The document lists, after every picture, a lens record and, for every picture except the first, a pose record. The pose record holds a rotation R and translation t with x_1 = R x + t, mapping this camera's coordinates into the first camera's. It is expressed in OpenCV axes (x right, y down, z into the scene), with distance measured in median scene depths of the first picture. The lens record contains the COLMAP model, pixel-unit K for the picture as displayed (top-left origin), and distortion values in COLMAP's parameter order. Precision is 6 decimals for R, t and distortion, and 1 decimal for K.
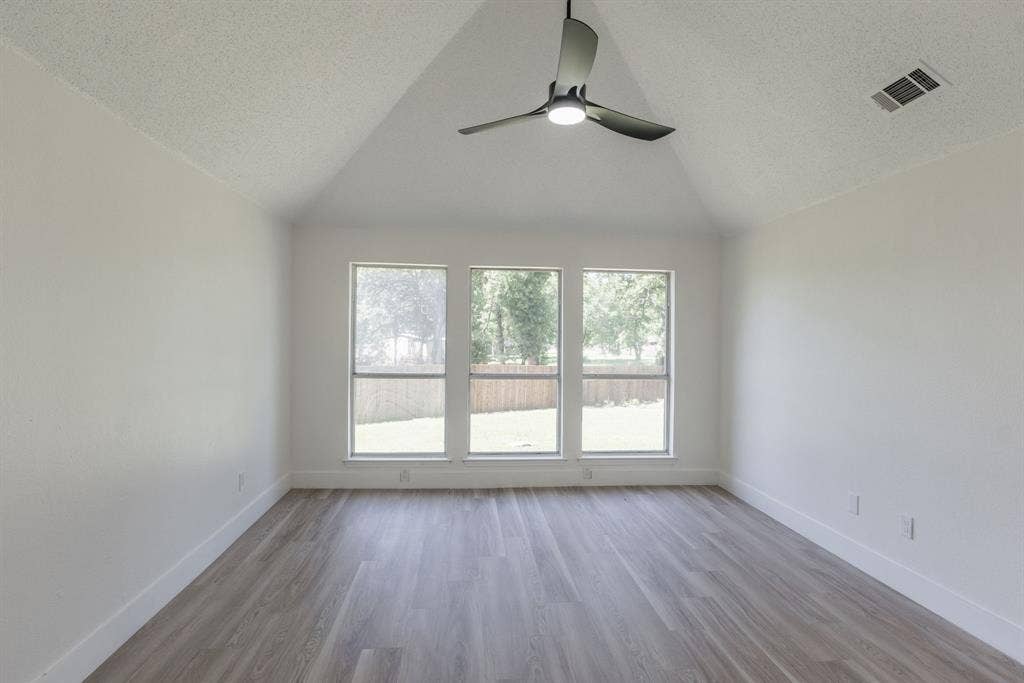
lens RADIAL K [[526.9, 0, 522.2], [0, 526.9, 342.8], [0, 0, 1]] dist [-0.001211, -0.000593]
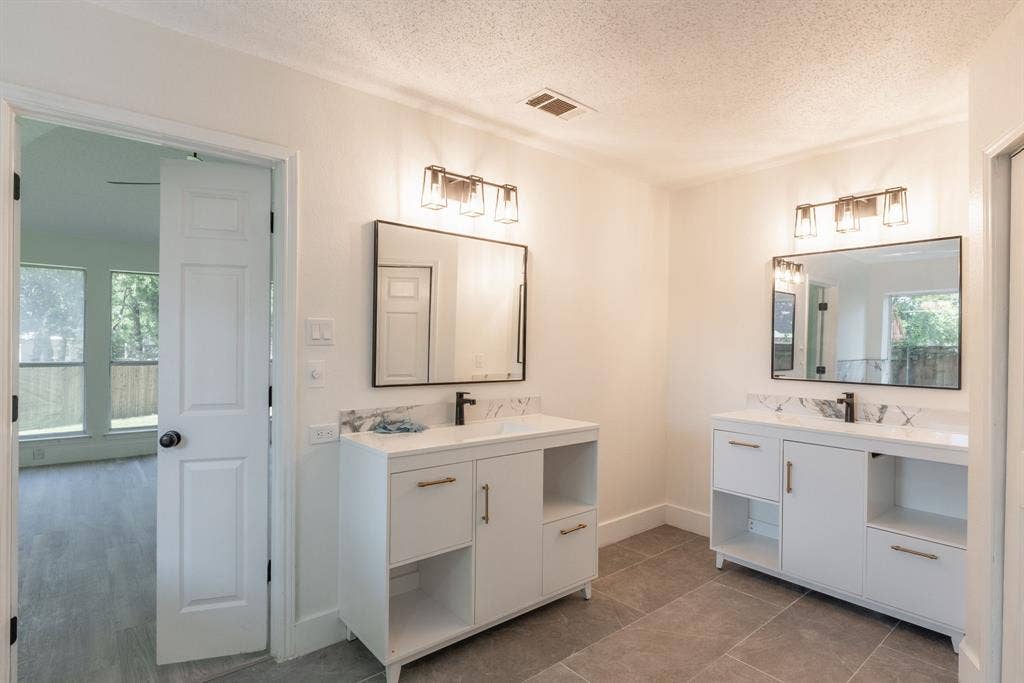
lens RADIAL K [[526.9, 0, 522.2], [0, 526.9, 342.8], [0, 0, 1]] dist [-0.001211, -0.000593]
pose [[0.830013, -0.005213, 0.557720, 0.001885], [0.005126, 0.999985, 0.001719, 0.004981], [-0.557721, 0.001432, 0.830027, -0.119044]]
